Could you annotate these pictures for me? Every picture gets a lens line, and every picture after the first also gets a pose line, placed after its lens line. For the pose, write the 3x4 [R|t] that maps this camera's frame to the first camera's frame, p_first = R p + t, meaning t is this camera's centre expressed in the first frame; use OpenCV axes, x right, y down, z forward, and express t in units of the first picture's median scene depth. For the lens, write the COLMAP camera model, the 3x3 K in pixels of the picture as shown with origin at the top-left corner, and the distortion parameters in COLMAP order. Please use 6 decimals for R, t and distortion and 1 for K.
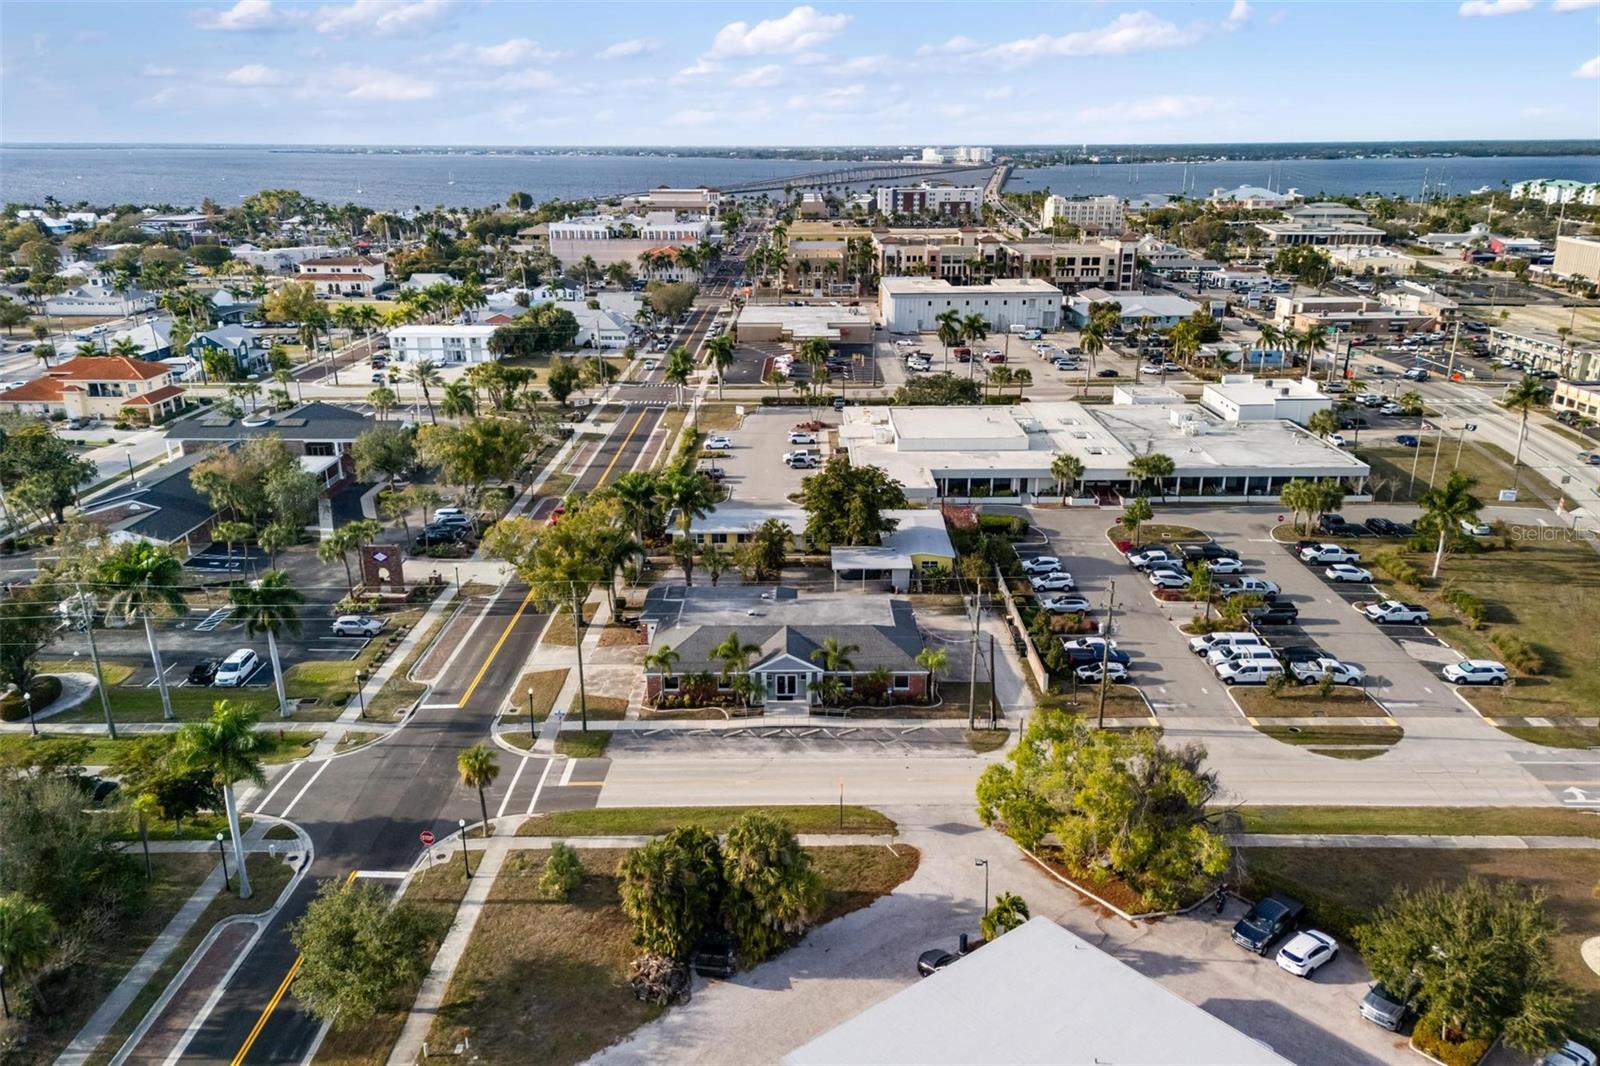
lens RADIAL K [[1170.6, 0, 800.8], [0, 1170.6, 526.3], [0, 0, 1]] dist [0.073907, -0.067247]
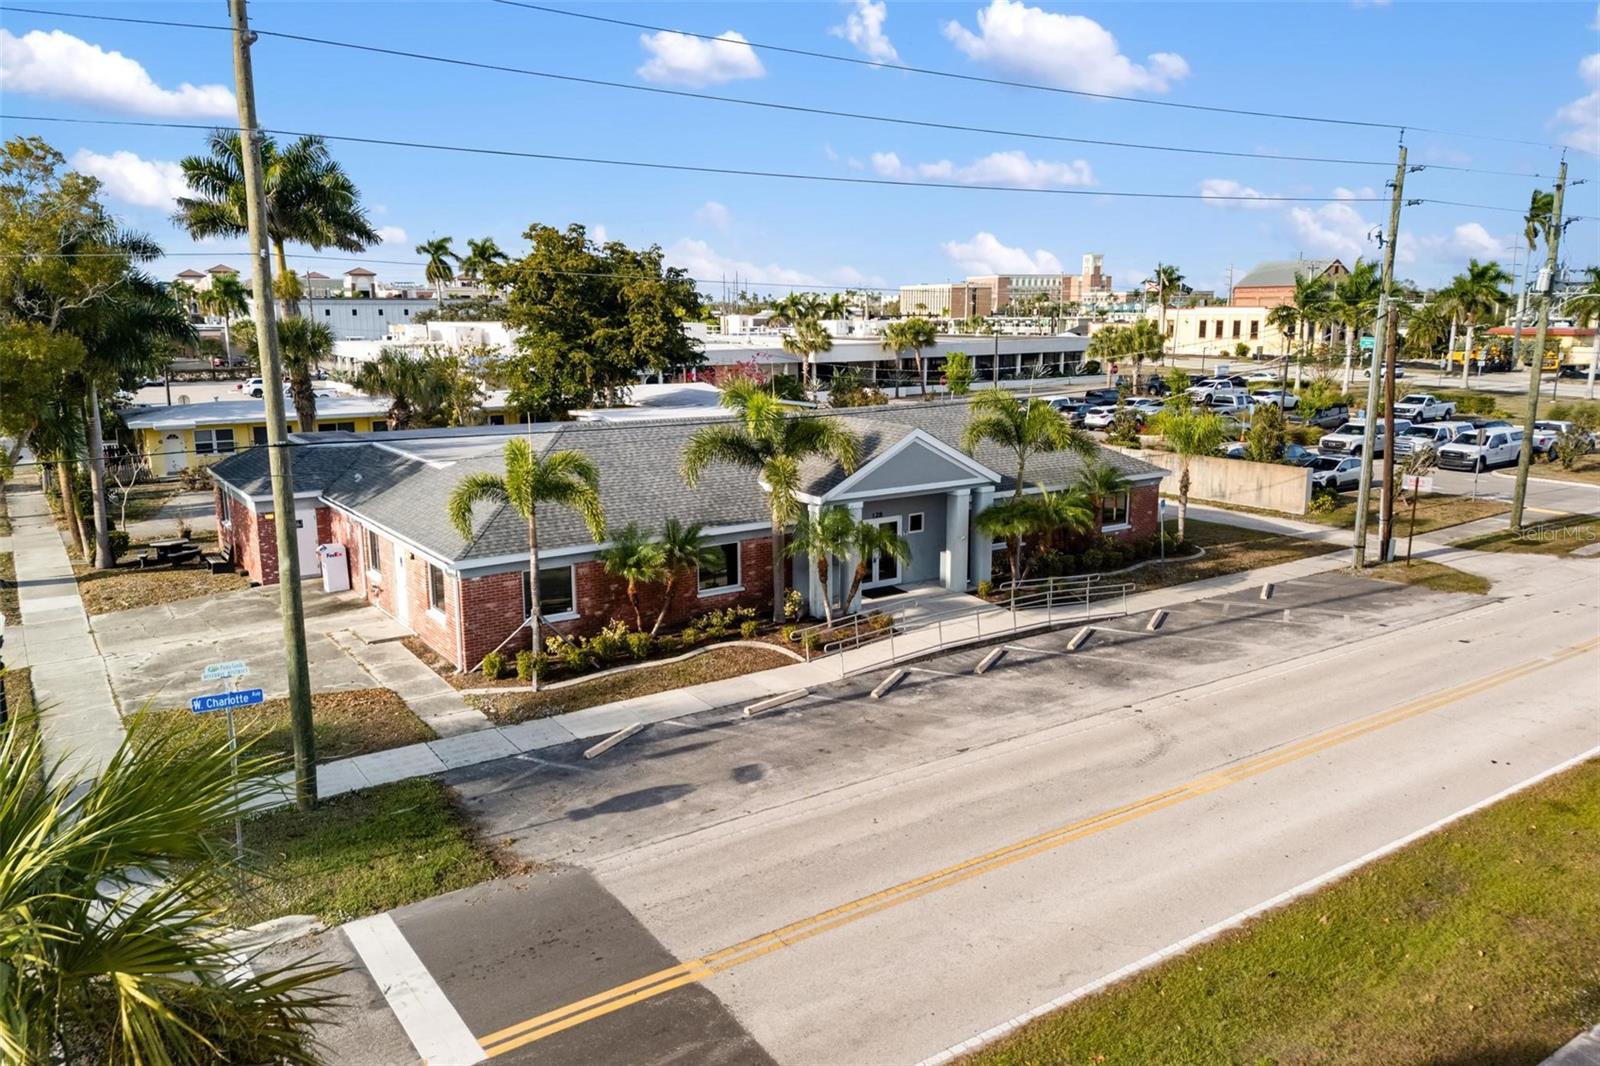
lens RADIAL K [[1170.6, 0, 803.9], [0, 1170.6, 539.2], [0, 0, 1]] dist [0.073907, -0.067247]
pose [[0.825220, -0.109792, 0.554038, -0.163243], [0.175155, 0.982311, -0.066224, 0.115585], [-0.536966, 0.151692, 0.829853, 0.568349]]
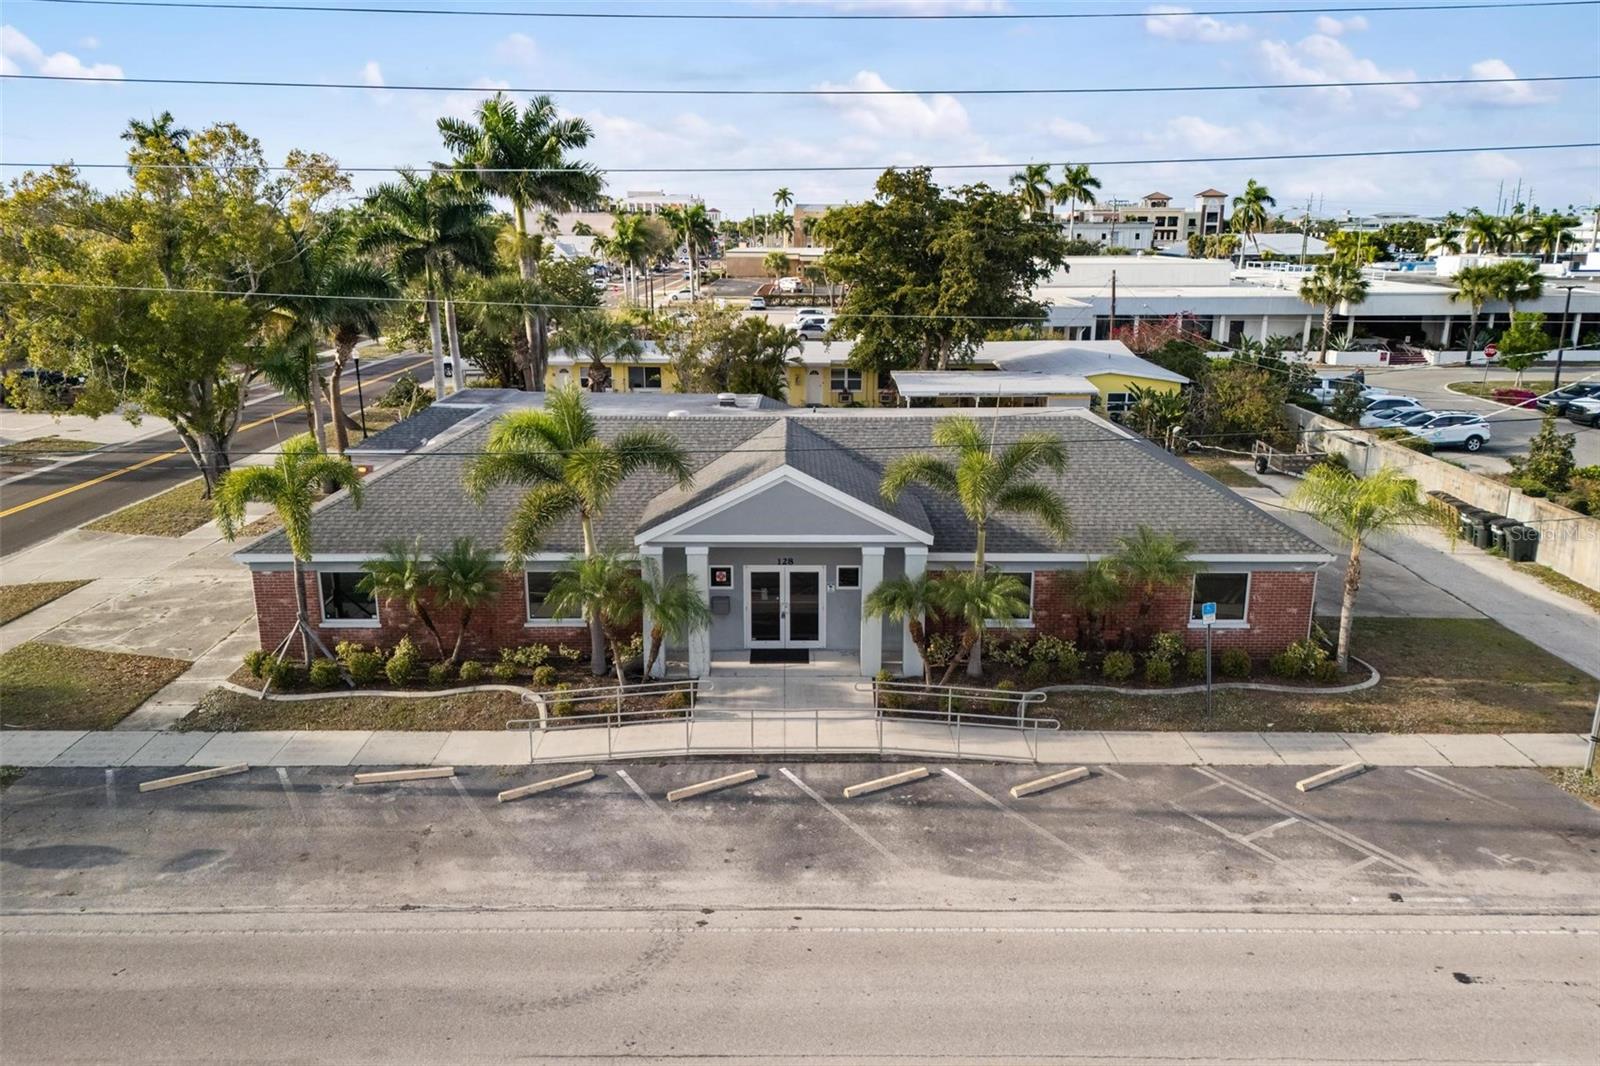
lens RADIAL K [[1170.6, 0, 799.0], [0, 1170.6, 535.7], [0, 0, 1]] dist [0.073907, -0.067247]
pose [[0.999974, 0.005485, -0.004616, -0.006048], [-0.005721, 0.998596, -0.052658, 0.102734], [0.004320, 0.052683, 0.998602, 0.565128]]
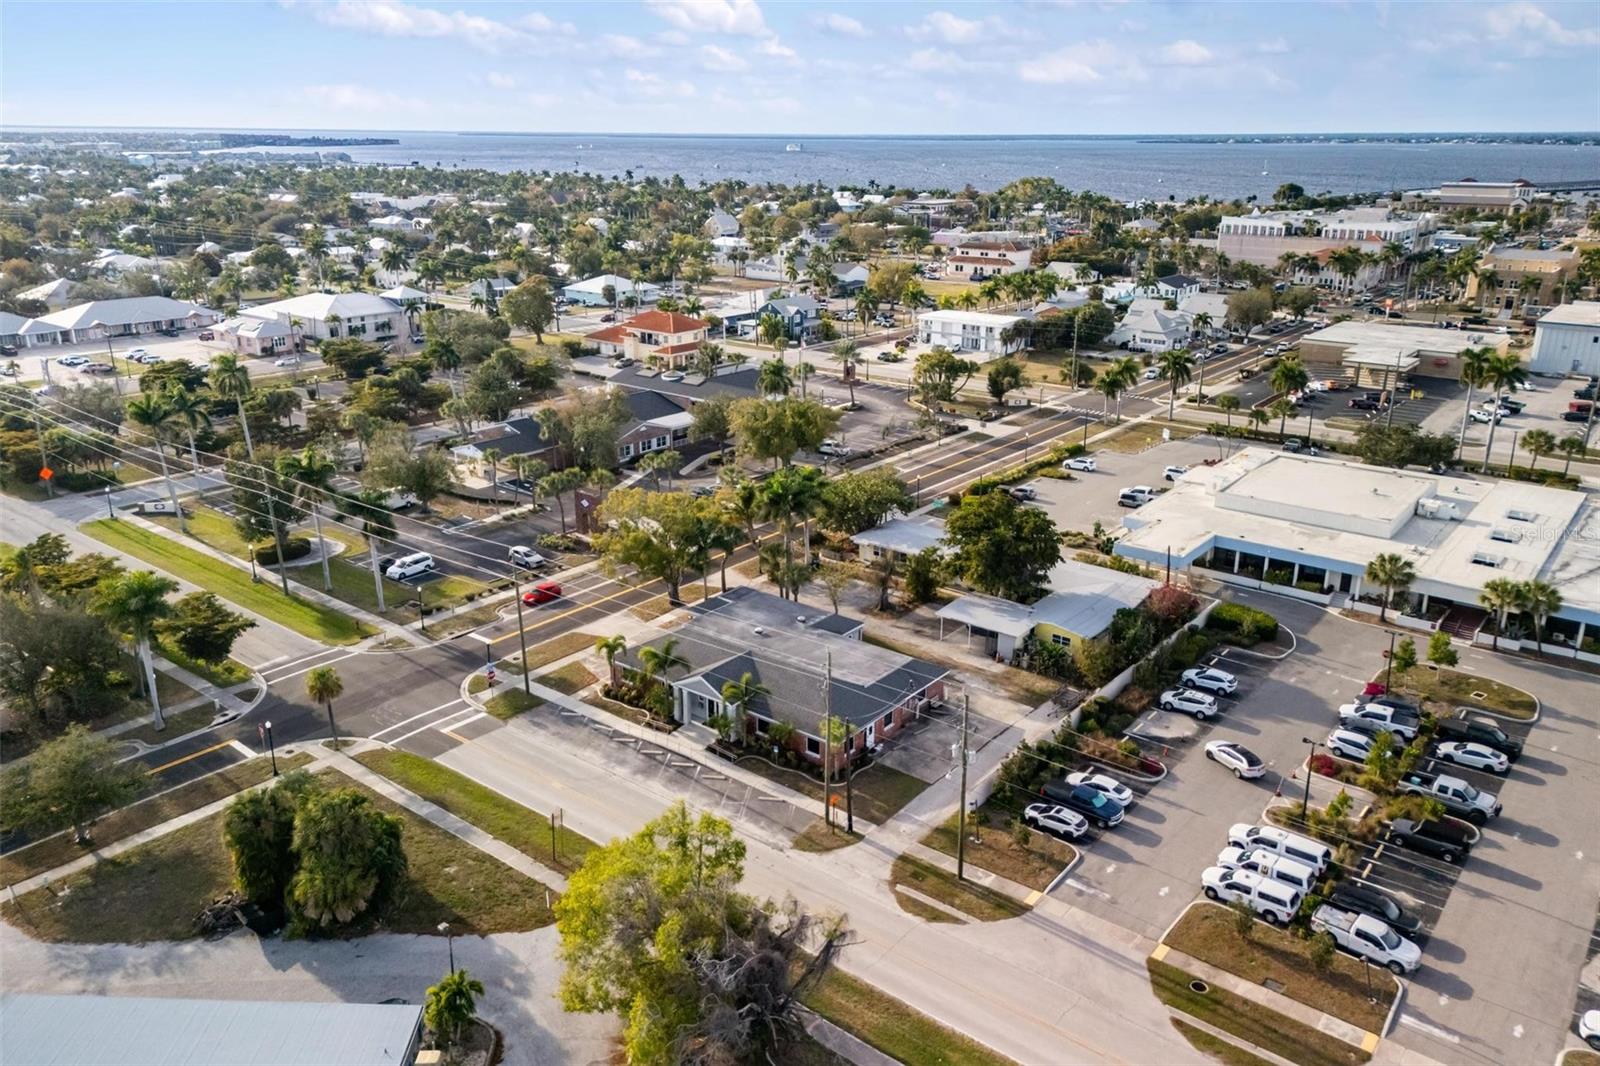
lens RADIAL K [[1170.6, 0, 803.7], [0, 1170.6, 542.8], [0, 0, 1]] dist [0.073907, -0.067247]
pose [[0.782903, 0.208042, -0.586329, 0.431257], [-0.196239, 0.976900, 0.084594, -0.067272], [0.590384, 0.048832, 0.805644, 0.221707]]
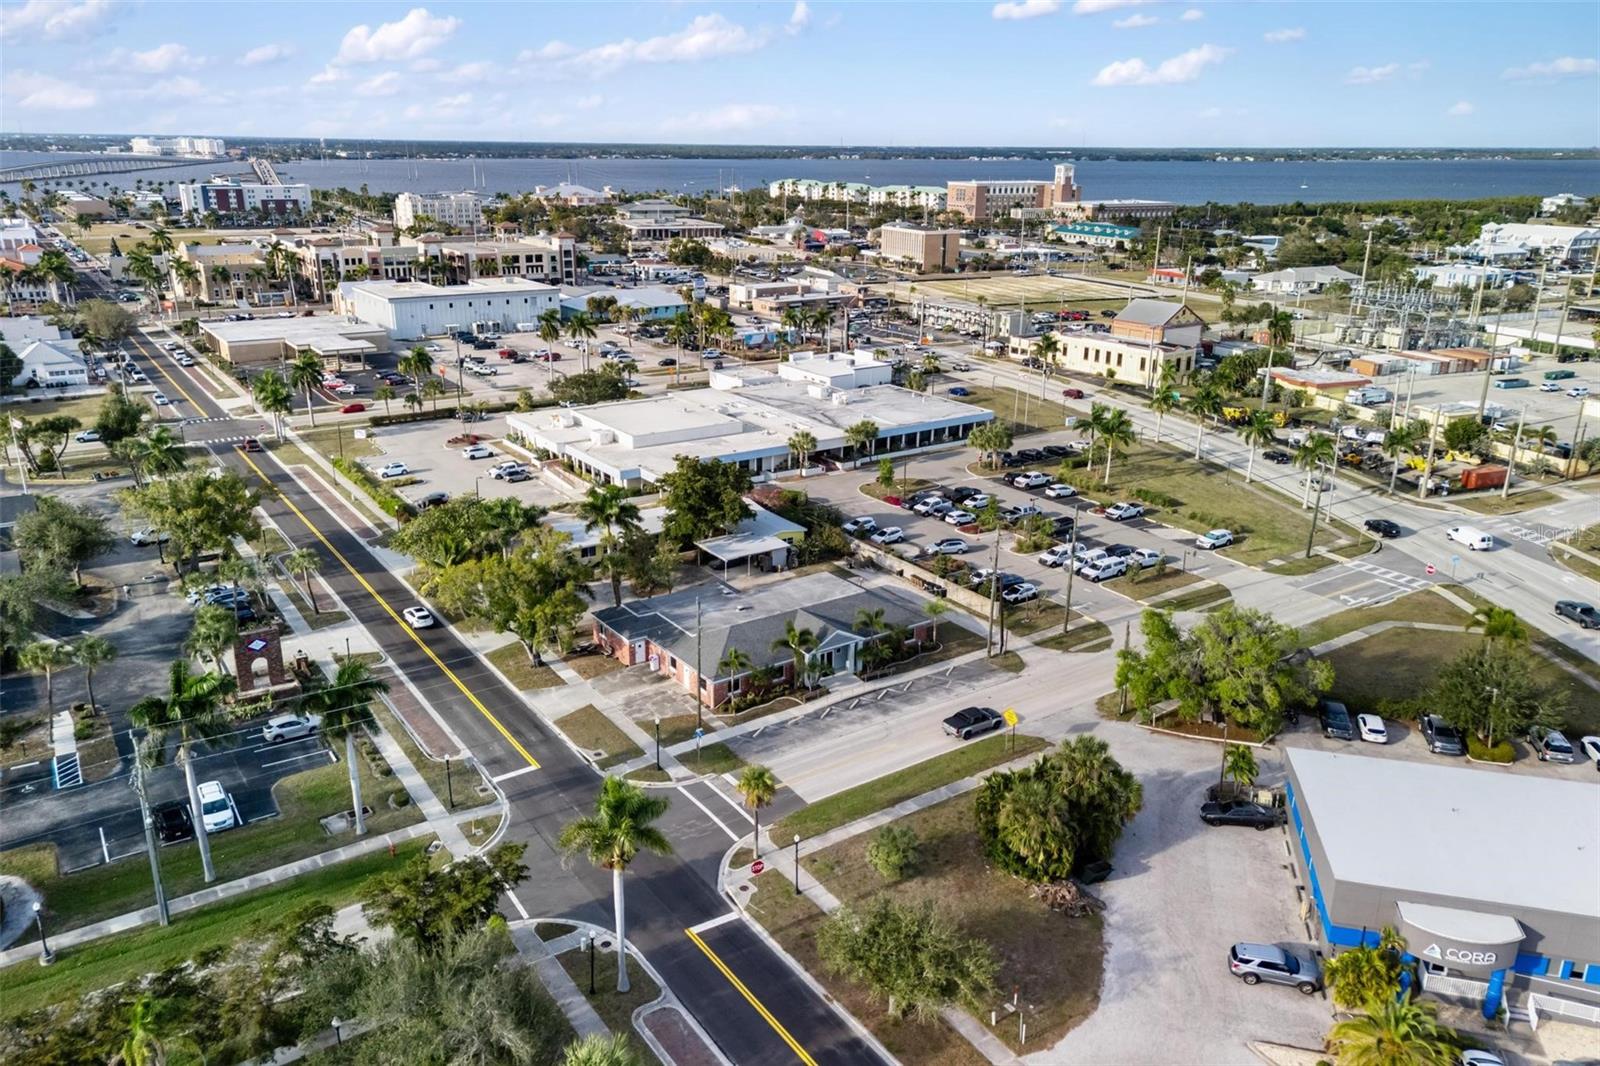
lens RADIAL K [[1170.6, 0, 805.5], [0, 1170.6, 535.1], [0, 0, 1]] dist [0.073907, -0.067247]
pose [[0.820659, -0.170434, 0.545409, -0.450053], [0.165347, 0.984478, 0.058846, -0.032377], [-0.546973, 0.041889, 0.836102, 0.095035]]
